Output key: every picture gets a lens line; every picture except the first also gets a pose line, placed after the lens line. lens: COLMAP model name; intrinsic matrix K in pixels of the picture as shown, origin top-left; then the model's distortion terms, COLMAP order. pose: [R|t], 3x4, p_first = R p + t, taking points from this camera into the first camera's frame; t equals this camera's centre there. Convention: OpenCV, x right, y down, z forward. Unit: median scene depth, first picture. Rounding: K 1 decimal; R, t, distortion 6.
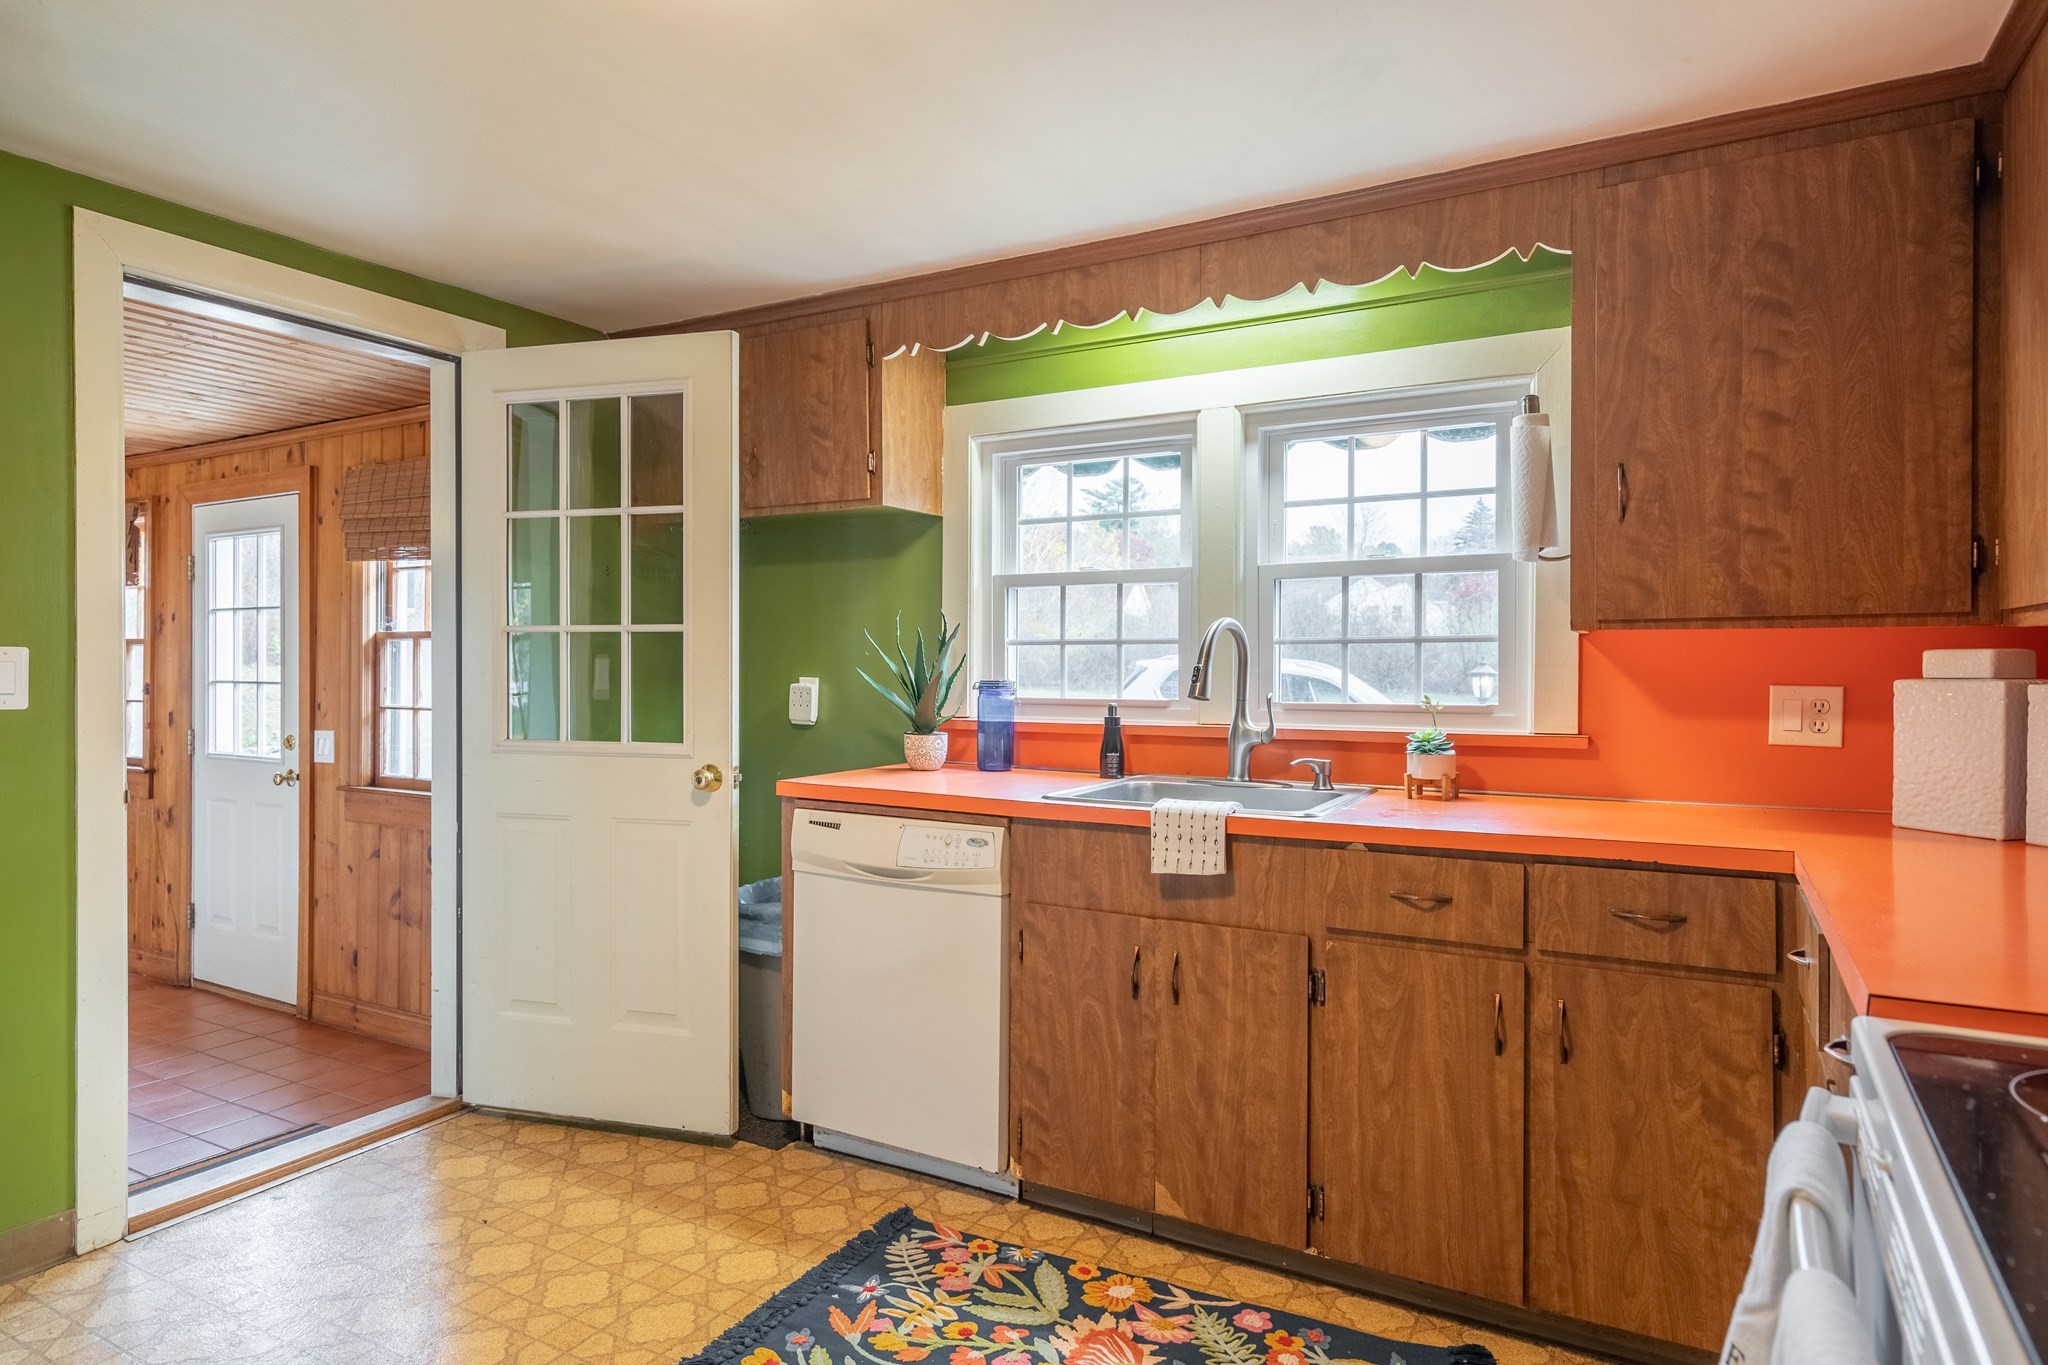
lens RADIAL K [[1188.6, 0, 1014.3], [0, 1188.6, 680.6], [0, 0, 1]] dist [0.006553, -0.001214]
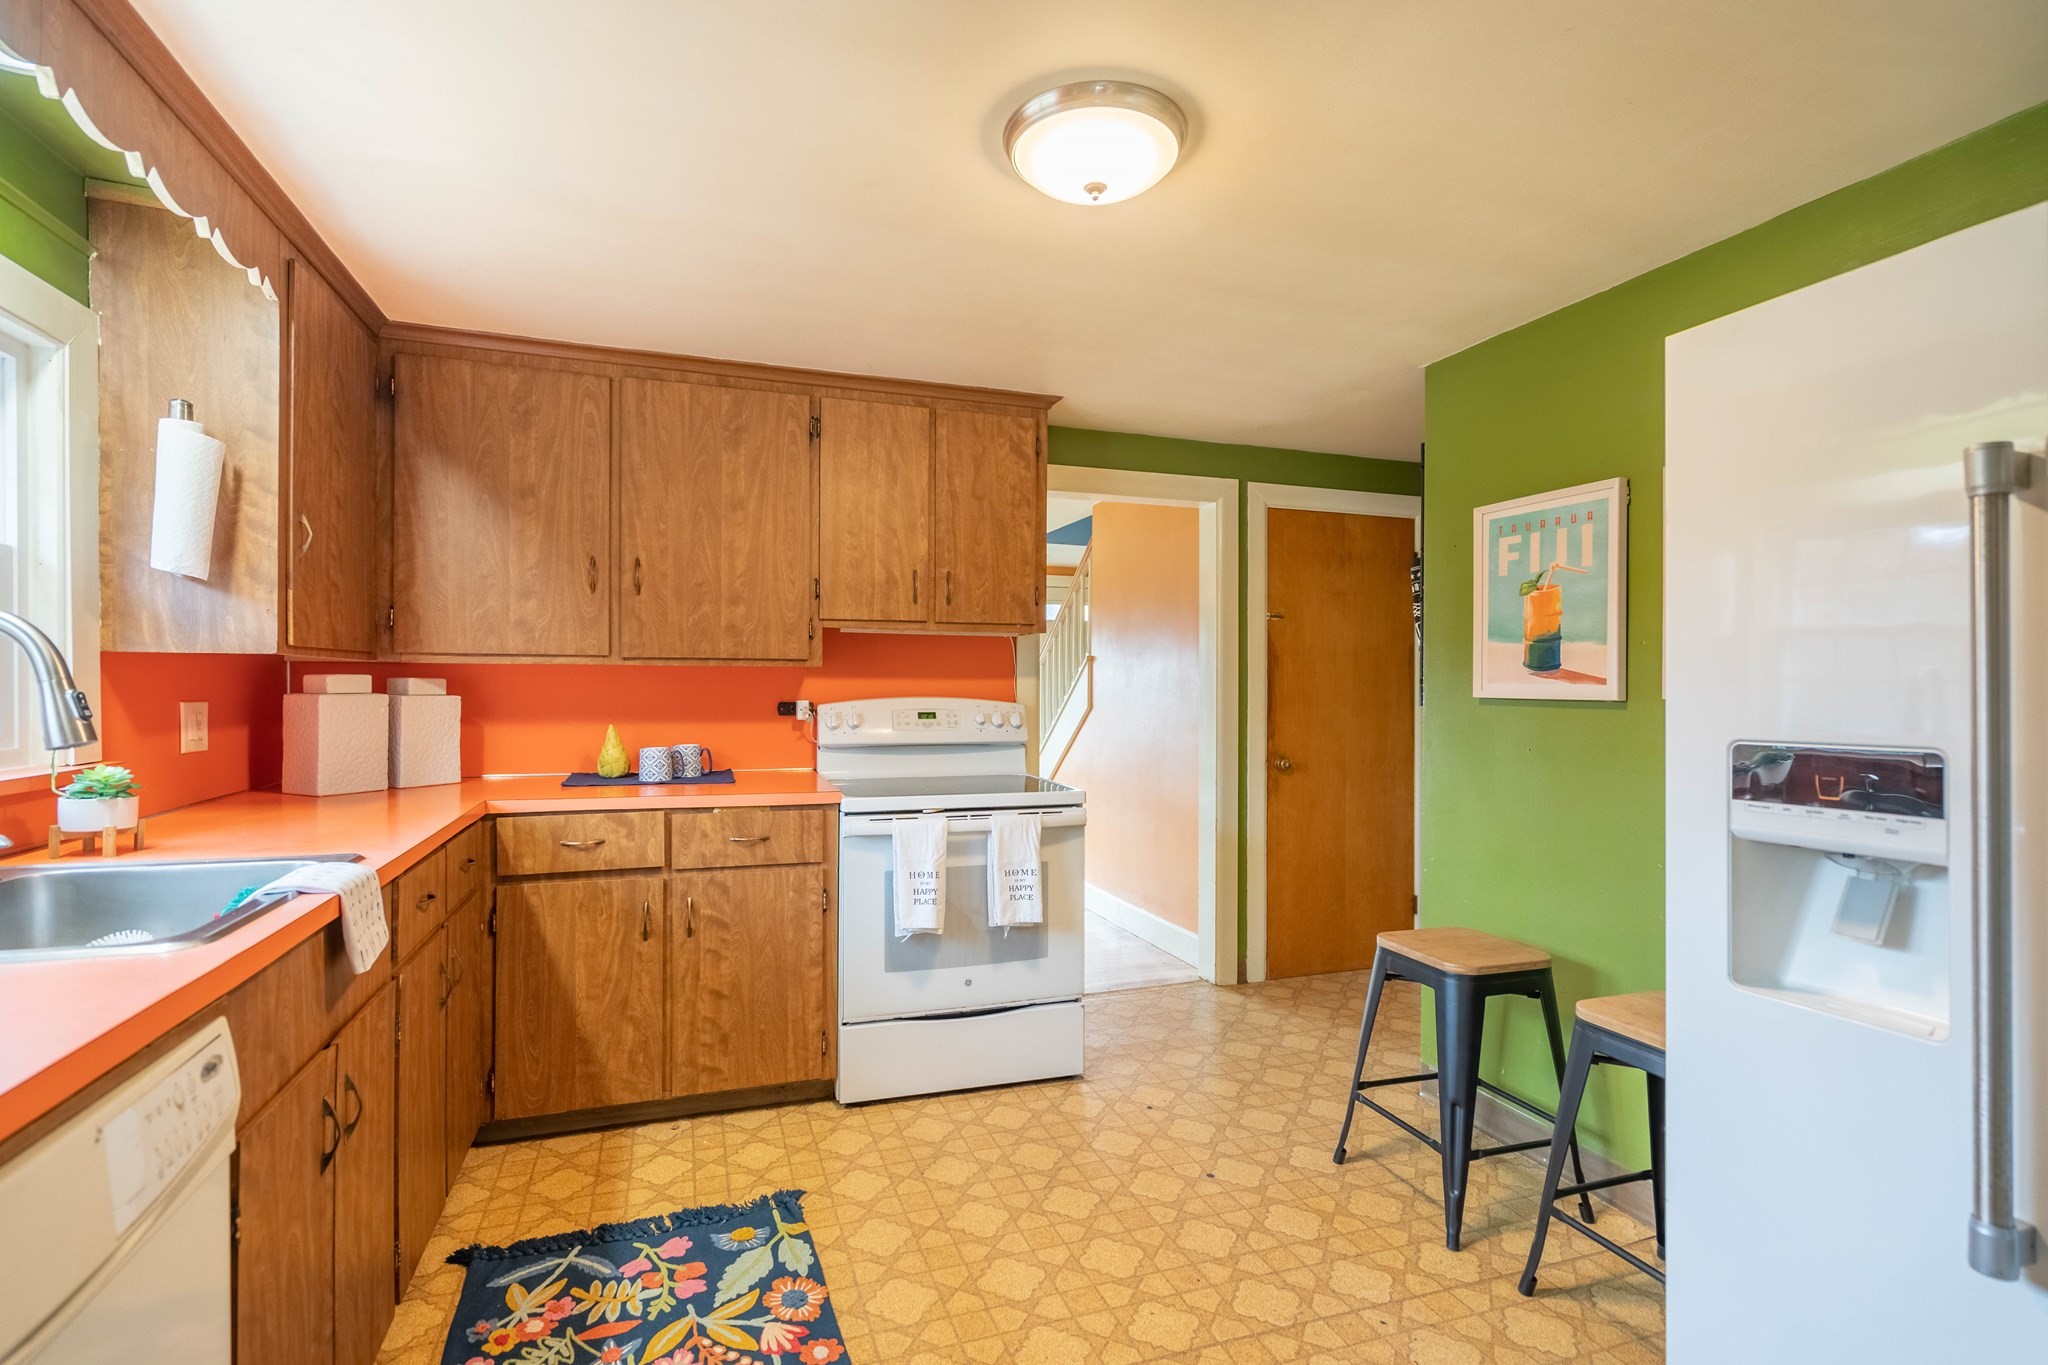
lens RADIAL K [[944.0, 0, 987.3], [0, 944.0, 686.3], [0, 0, 1]] dist [-0.008041, 0.004956]
pose [[-0.742019, -0.008345, 0.670327, -0.565493], [0.002103, 0.999889, 0.014775, -0.023710], [-0.670376, 0.012373, -0.741919, 1.178038]]
